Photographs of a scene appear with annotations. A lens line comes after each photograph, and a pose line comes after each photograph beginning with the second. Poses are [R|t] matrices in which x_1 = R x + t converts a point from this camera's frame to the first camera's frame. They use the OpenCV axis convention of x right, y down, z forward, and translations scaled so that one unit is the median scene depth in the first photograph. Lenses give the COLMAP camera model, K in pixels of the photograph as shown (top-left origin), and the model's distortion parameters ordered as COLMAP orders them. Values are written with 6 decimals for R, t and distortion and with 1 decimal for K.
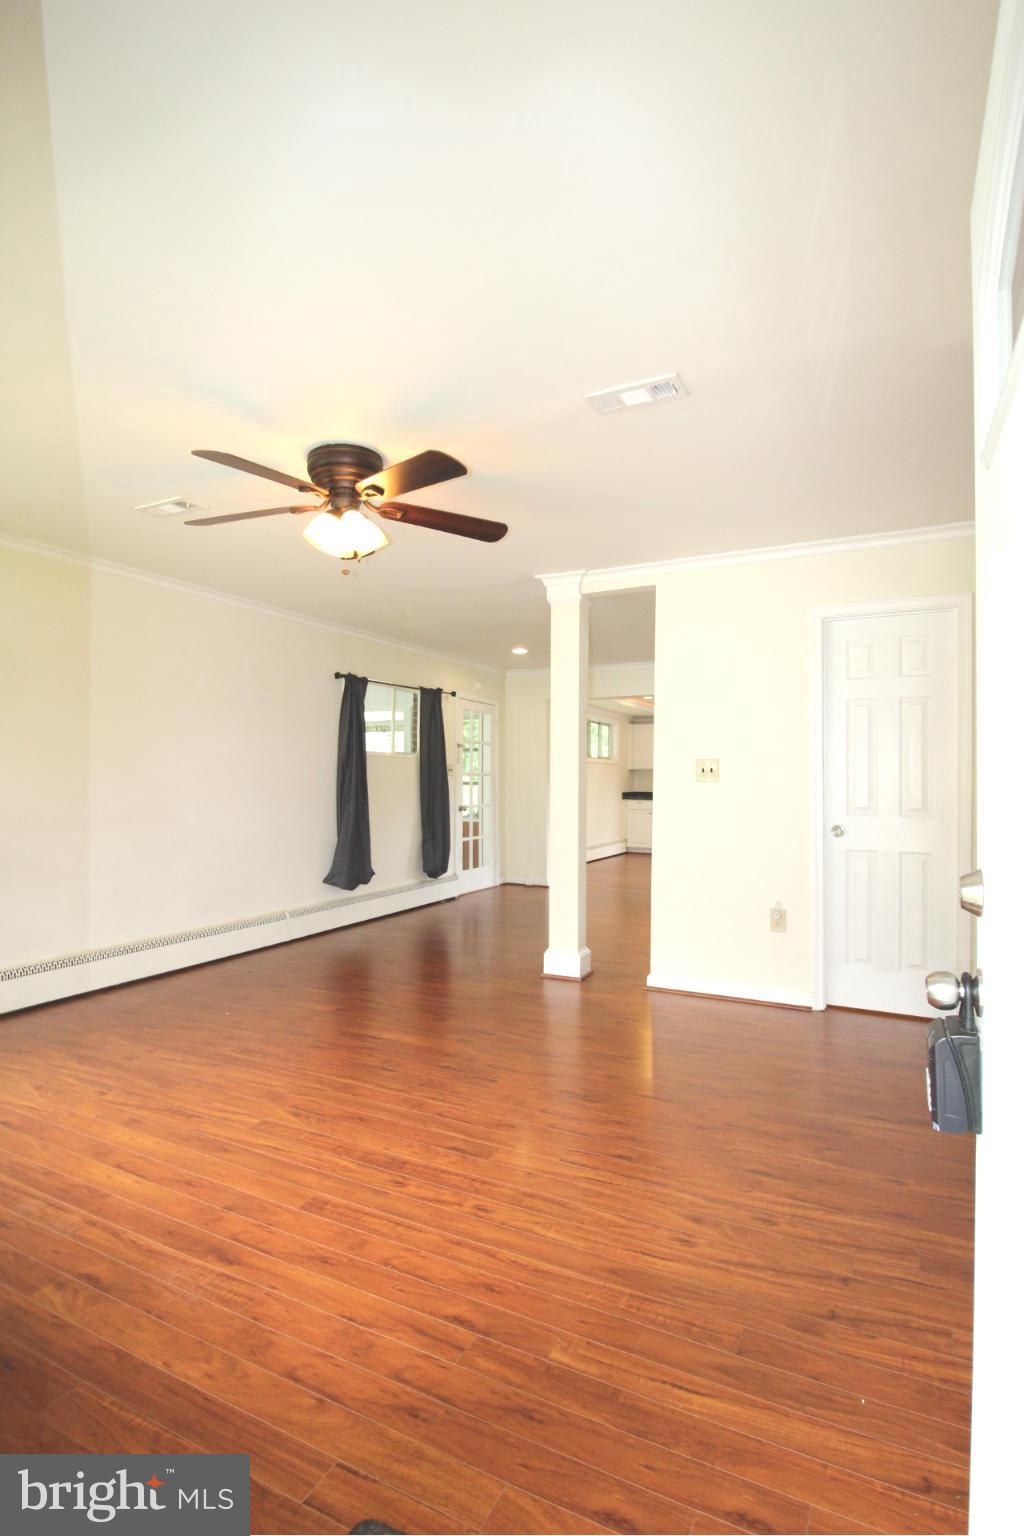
lens RADIAL K [[776.1, 0, 509.1], [0, 776.1, 769.7], [0, 0, 1]] dist [0.002375, -0.014839]
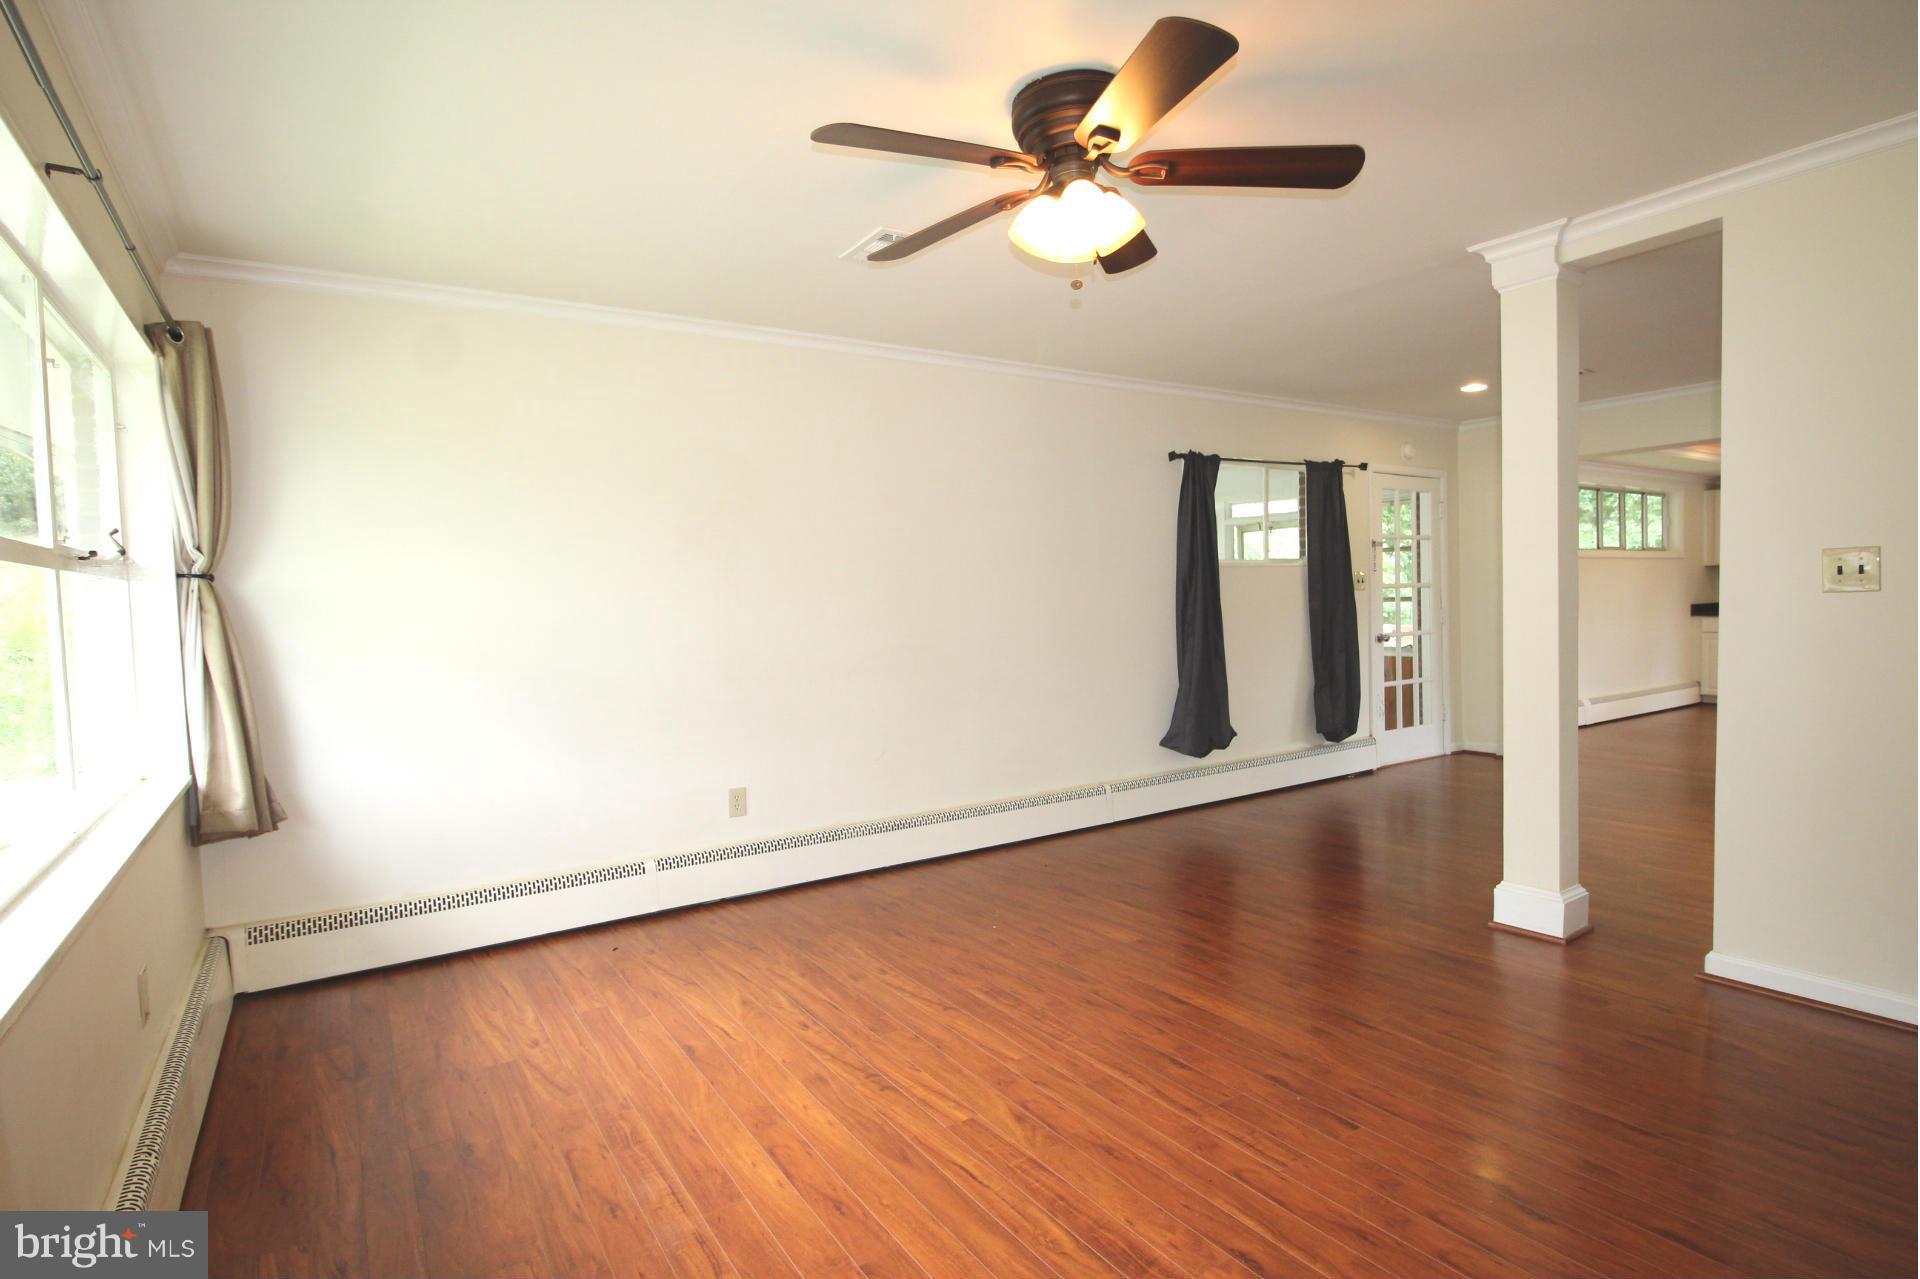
lens RADIAL K [[970.1, 0, 948.6], [0, 970.1, 635.3], [0, 0, 1]] dist [0.002375, -0.014839]
pose [[0.866486, -0.011711, -0.499064, 0.057595], [0.038729, 0.998289, 0.043816, -0.006174], [0.497696, -0.057294, 0.865457, 0.165009]]
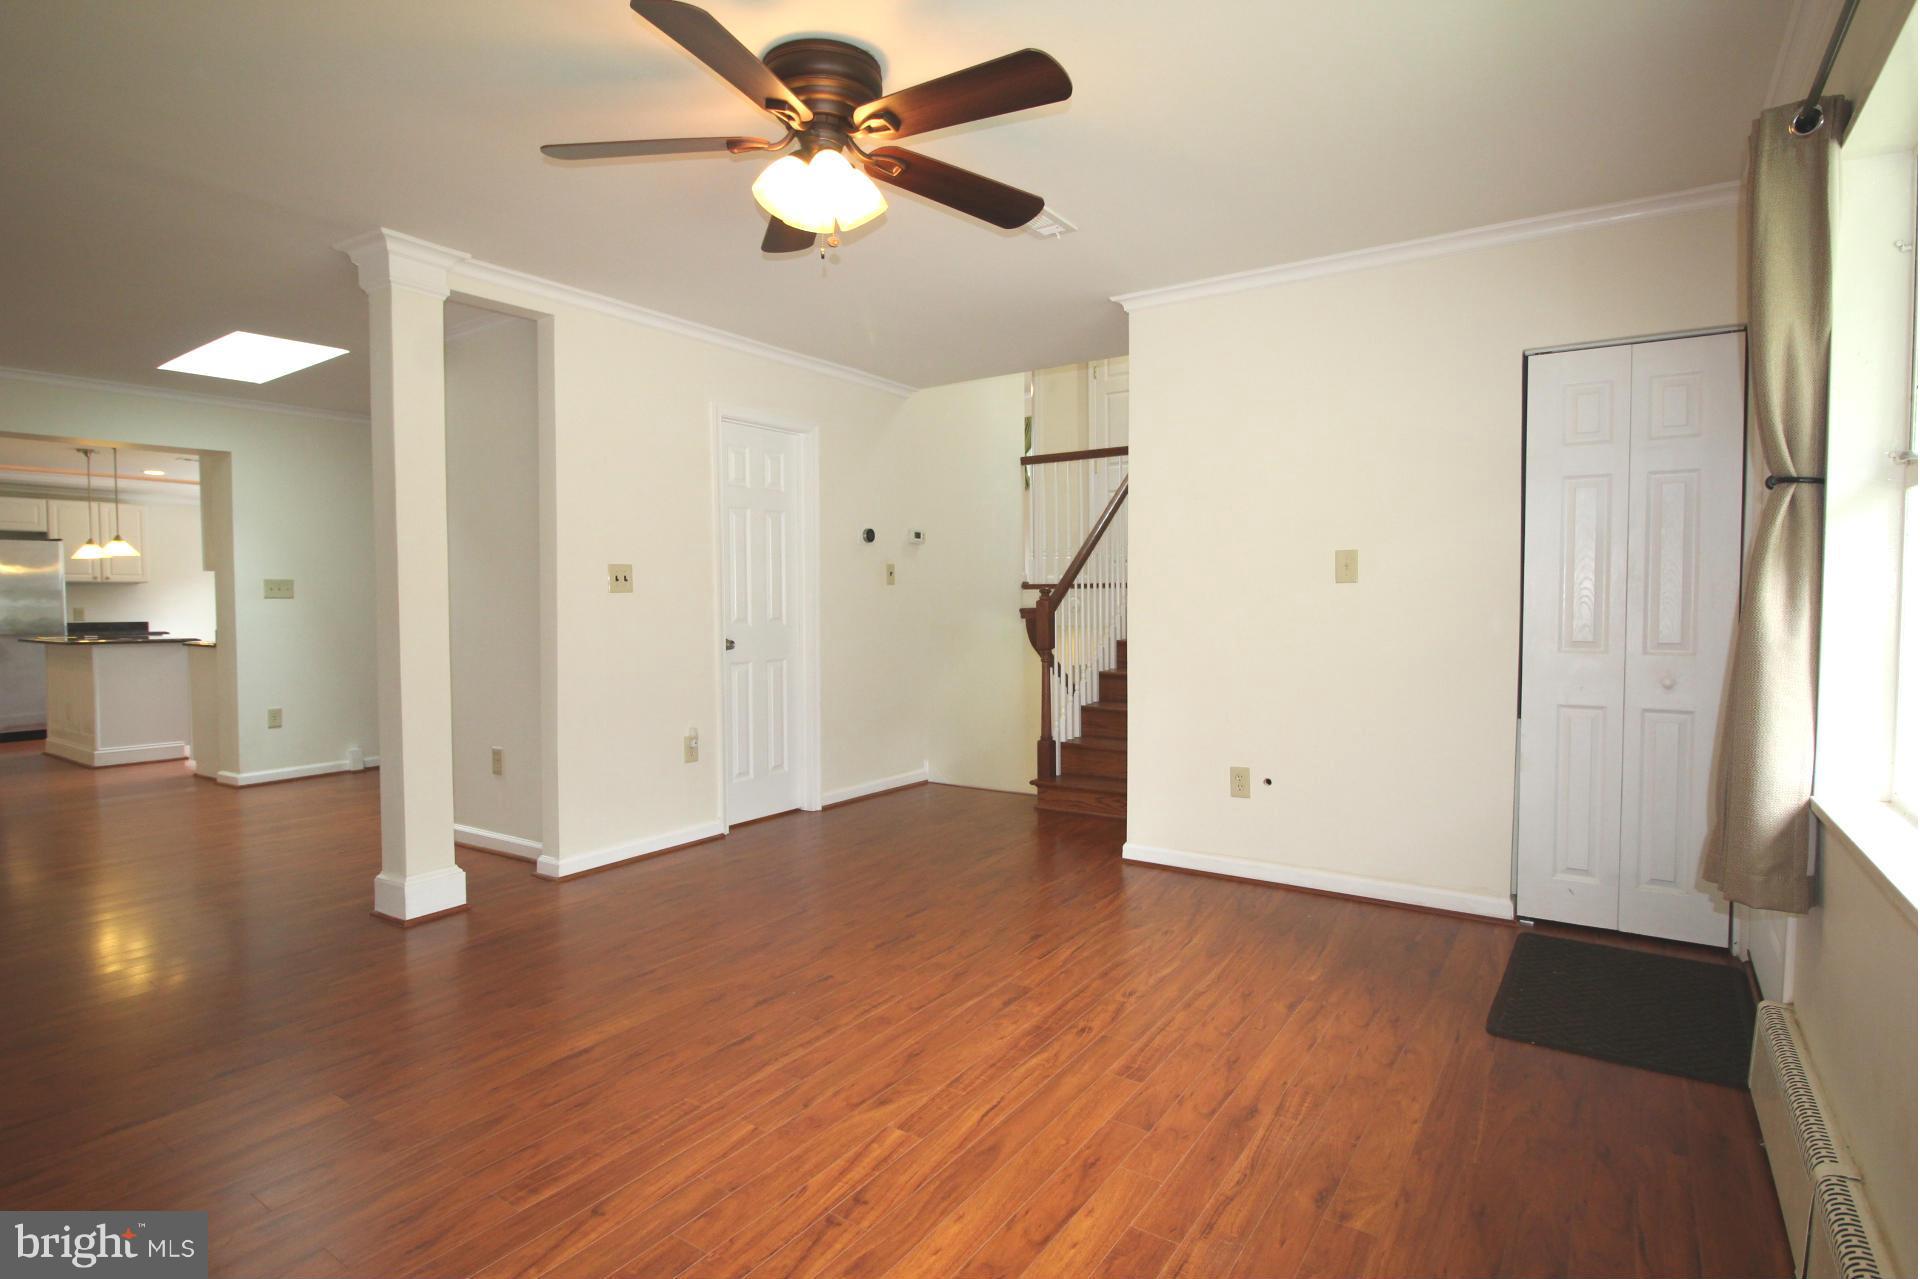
lens RADIAL K [[970.1, 0, 948.6], [0, 970.1, 635.3], [0, 0, 1]] dist [0.002375, -0.014839]
pose [[0.125570, -0.045378, 0.991046, -0.643109], [-0.005883, 0.998902, 0.046483, 0.010445], [-0.992067, -0.011667, 0.125165, 0.518877]]
